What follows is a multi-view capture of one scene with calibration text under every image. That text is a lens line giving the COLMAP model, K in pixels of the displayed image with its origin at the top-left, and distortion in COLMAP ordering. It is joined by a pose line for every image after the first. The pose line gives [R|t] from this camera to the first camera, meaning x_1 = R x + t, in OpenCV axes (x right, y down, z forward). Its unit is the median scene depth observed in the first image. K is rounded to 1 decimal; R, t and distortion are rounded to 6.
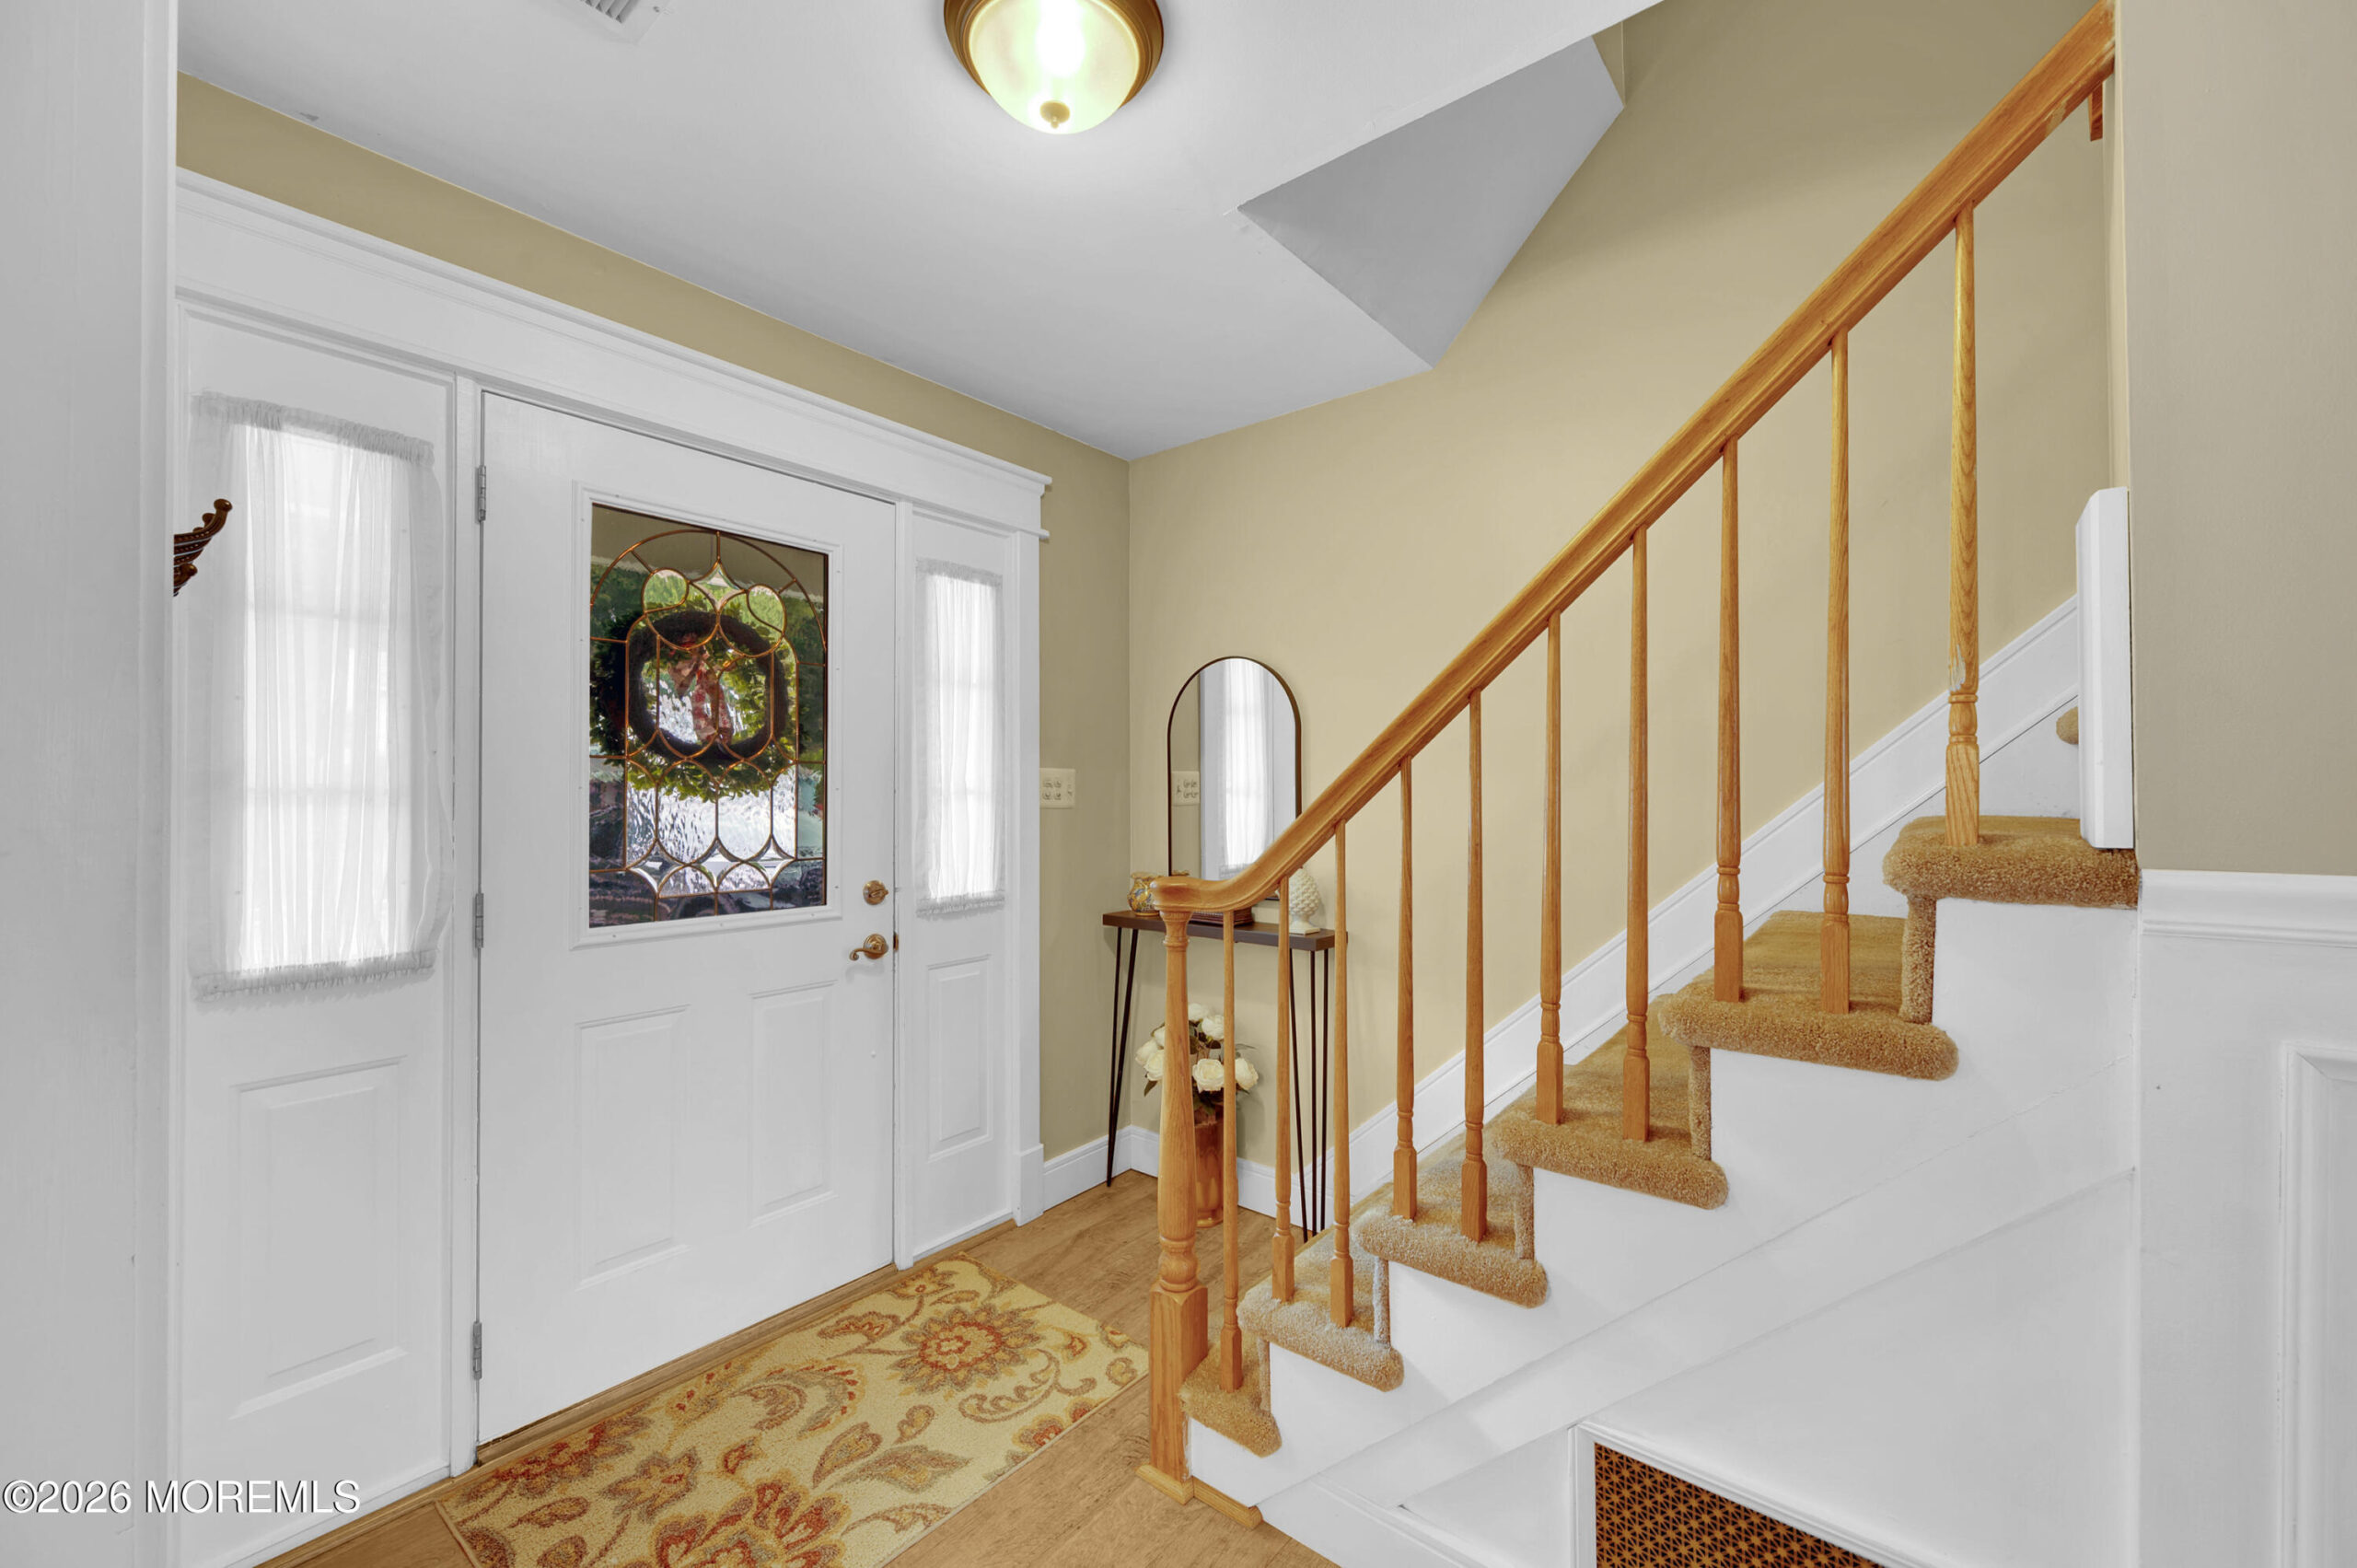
lens RADIAL K [[933.2, 0, 1183.0], [0, 933.2, 793.4], [0, 0, 1]] dist [0.001971, -0.001198]
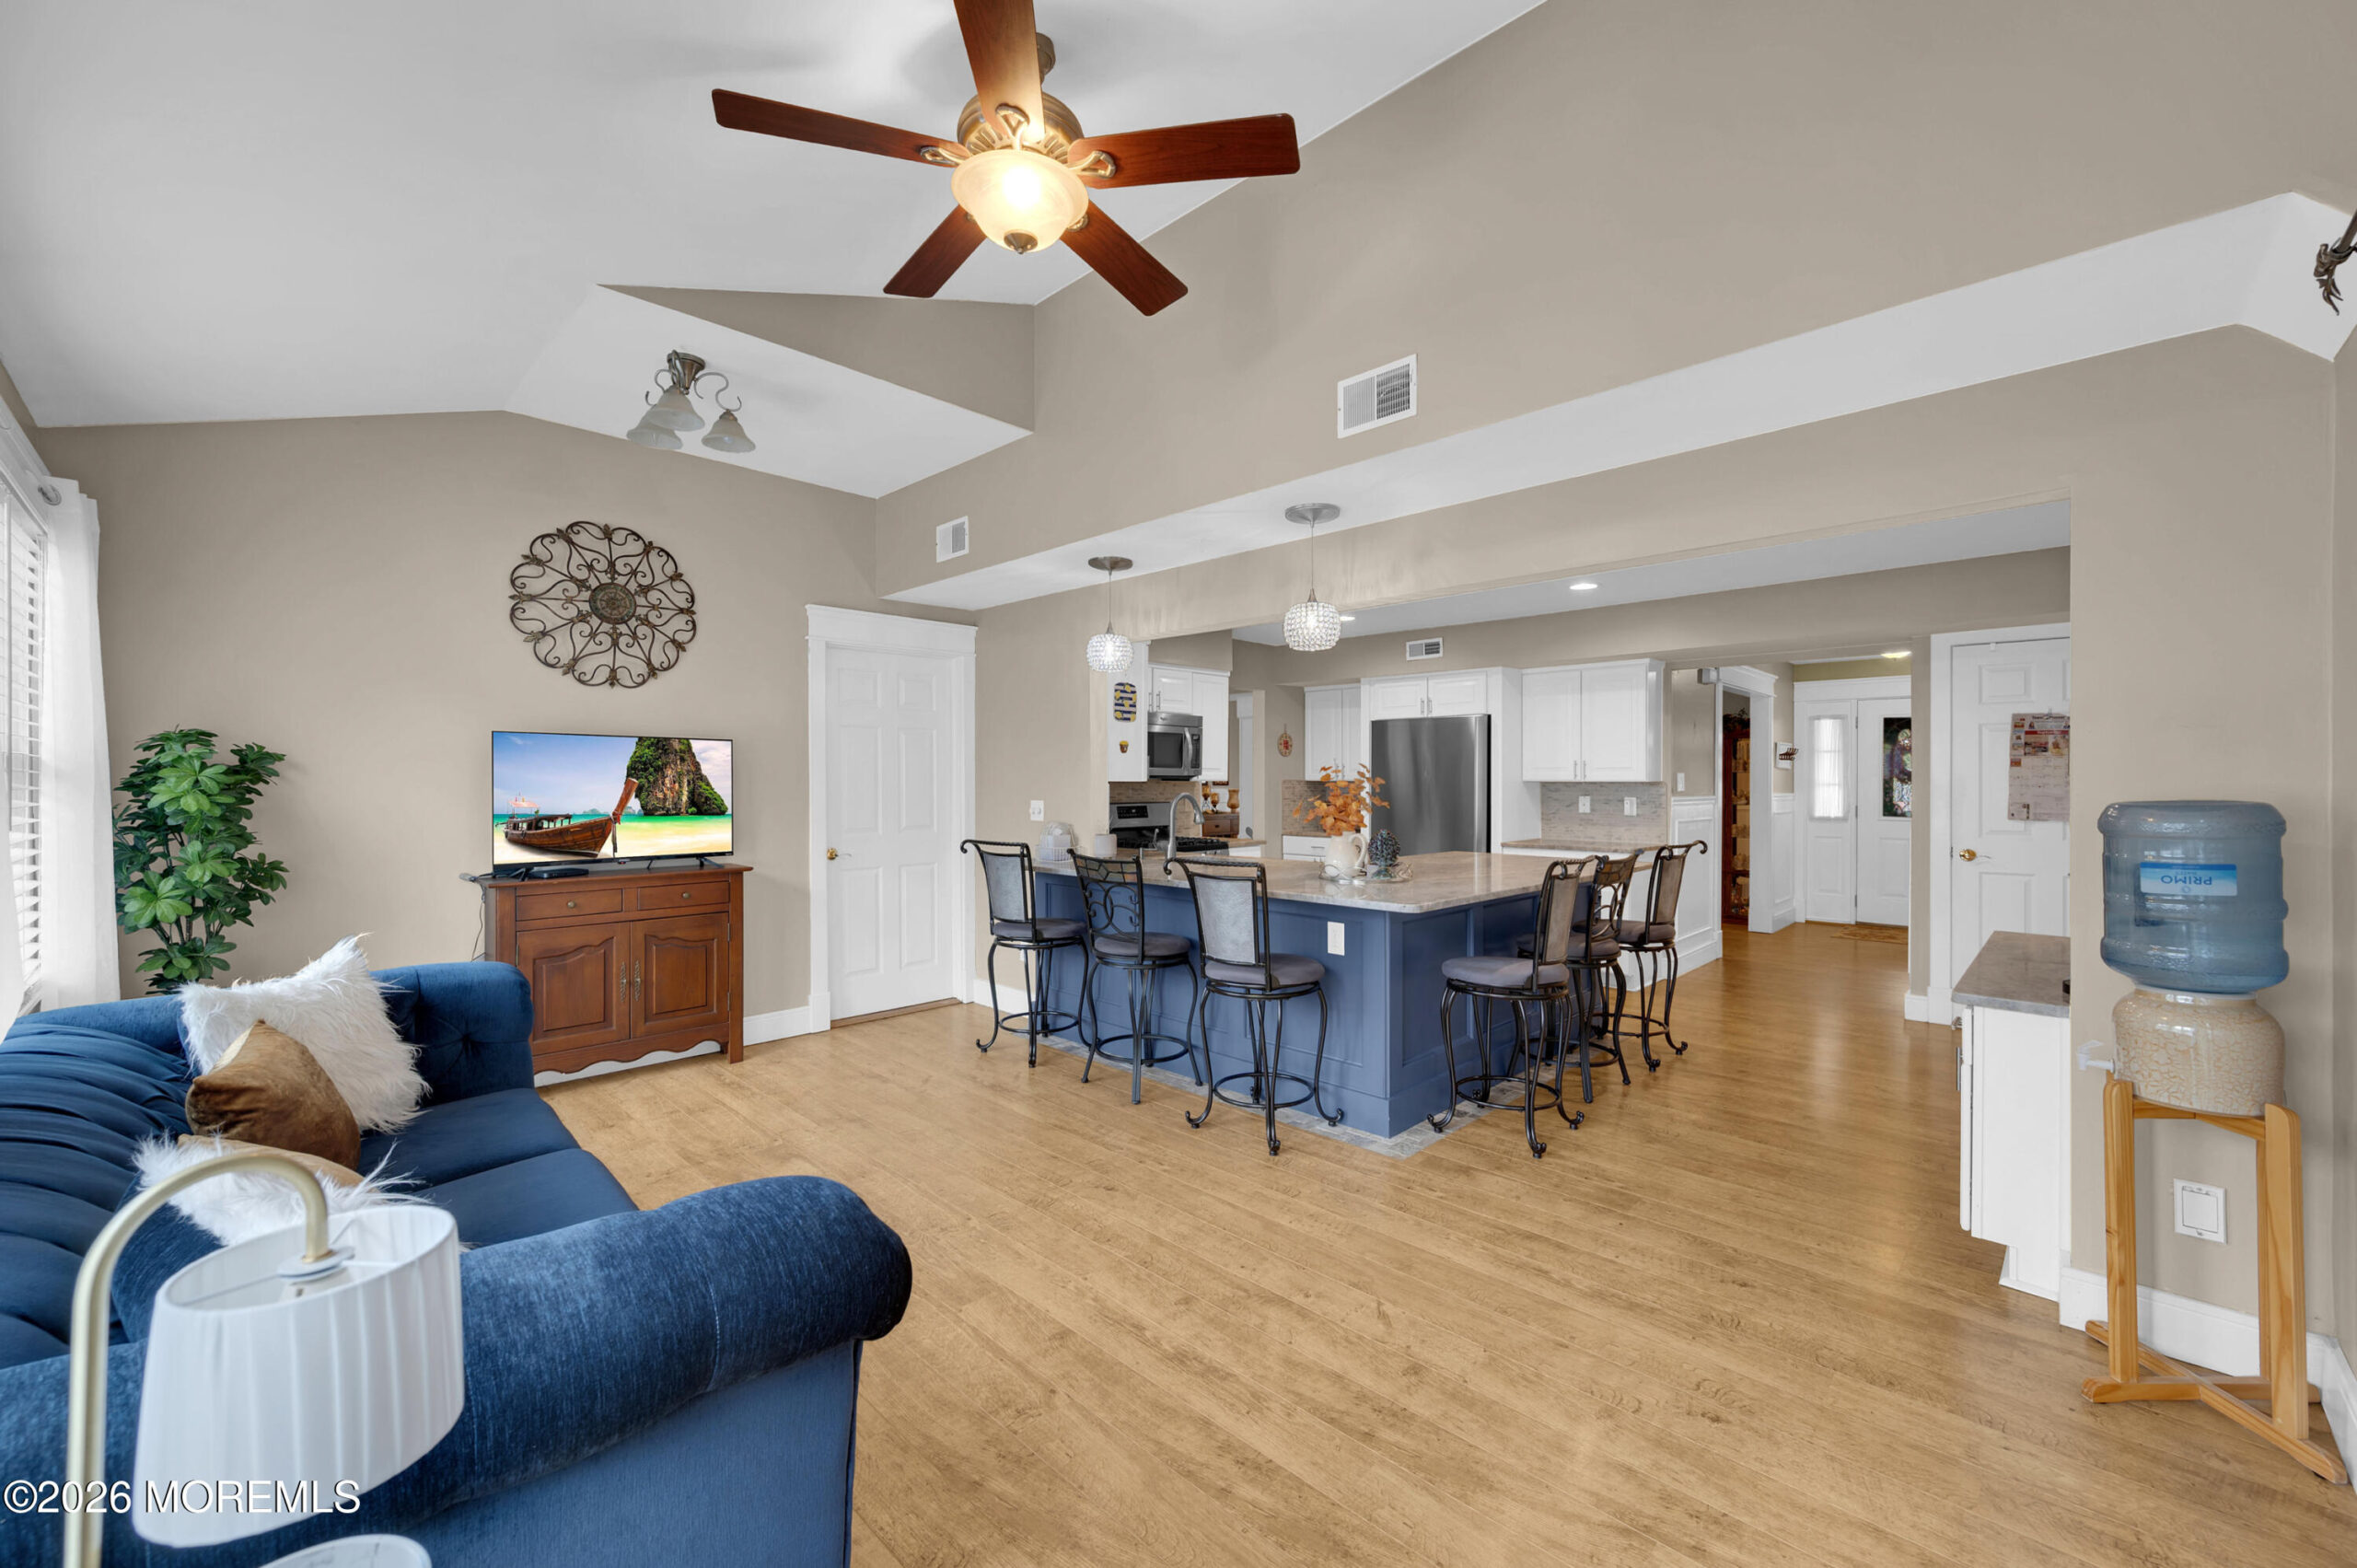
lens RADIAL K [[933.2, 0, 1184.5], [0, 933.2, 780.6], [0, 0, 1]] dist [0.001971, -0.001198]
pose [[-0.086327, -0.001921, -0.996265, 3.614047], [0.000313, 0.999998, -0.001956, -0.012675], [0.996267, -0.000481, -0.086326, -1.693149]]
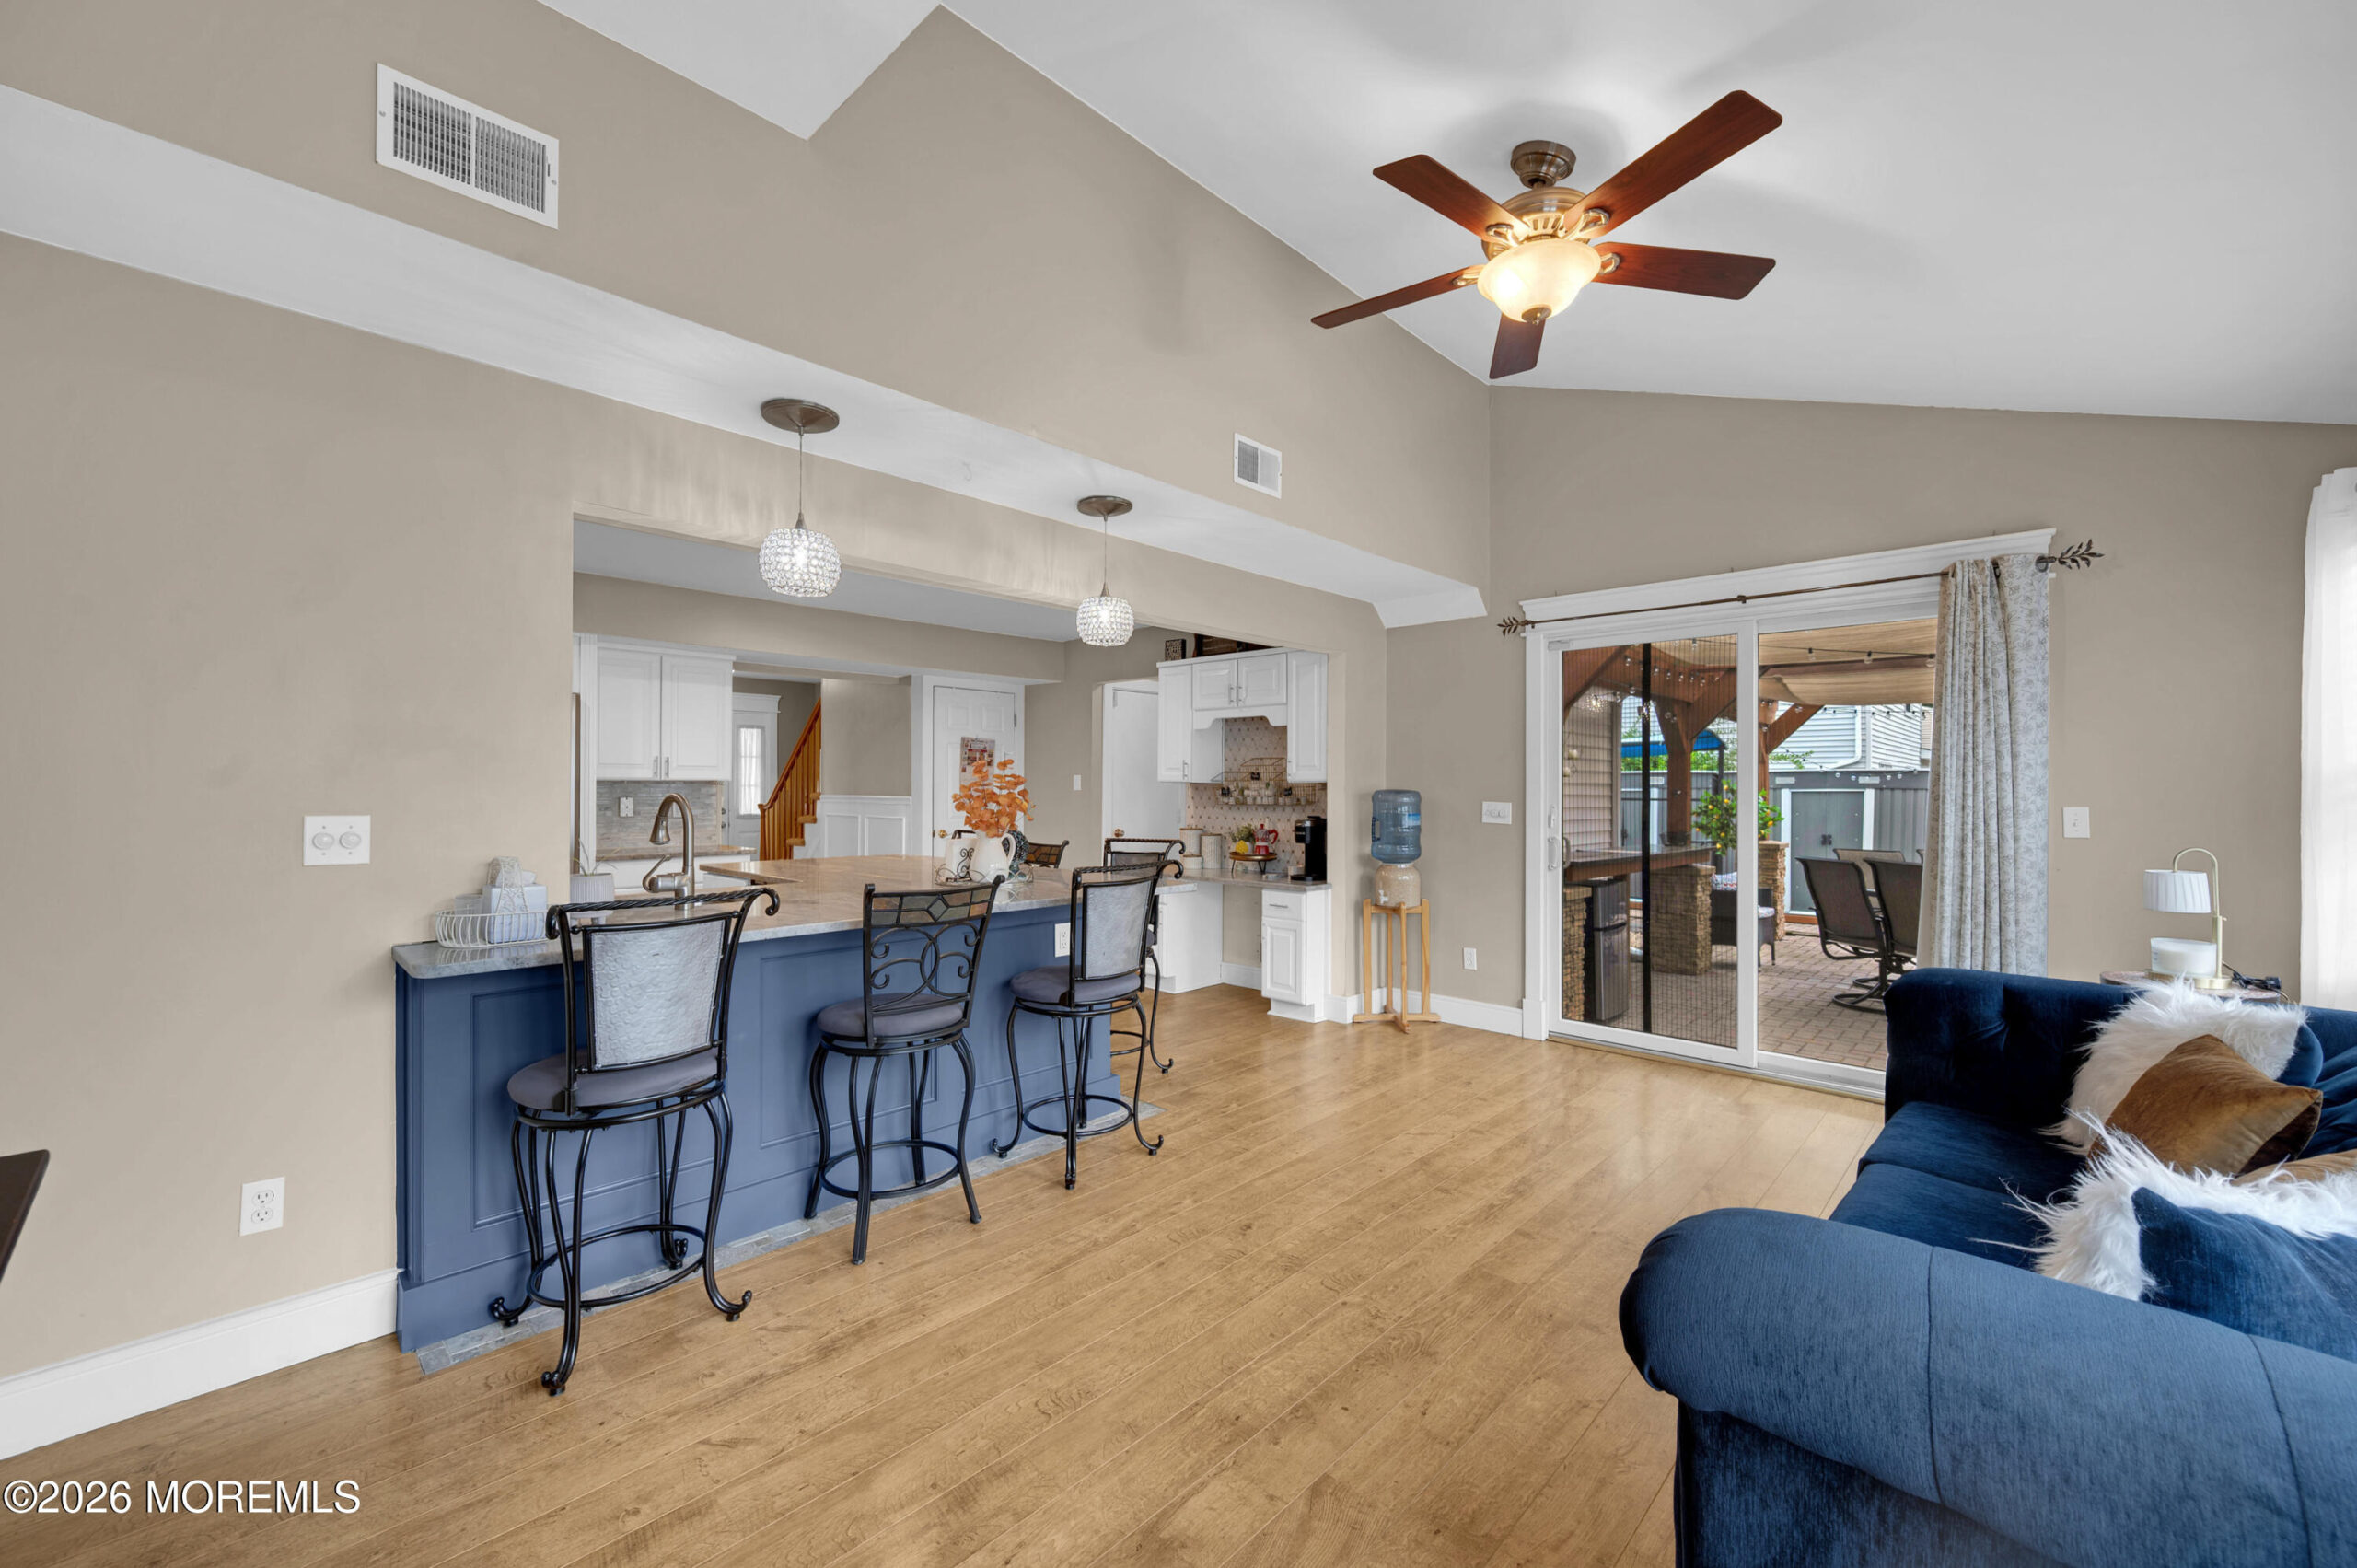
lens RADIAL K [[933.2, 0, 1190.0], [0, 933.2, 785.0], [0, 0, 1]] dist [0.001971, -0.001198]
pose [[0.997728, 0.001713, -0.067354, 2.196943], [-0.001912, 0.999994, -0.002897, 0.003023], [0.067349, 0.003020, 0.997725, -3.232853]]
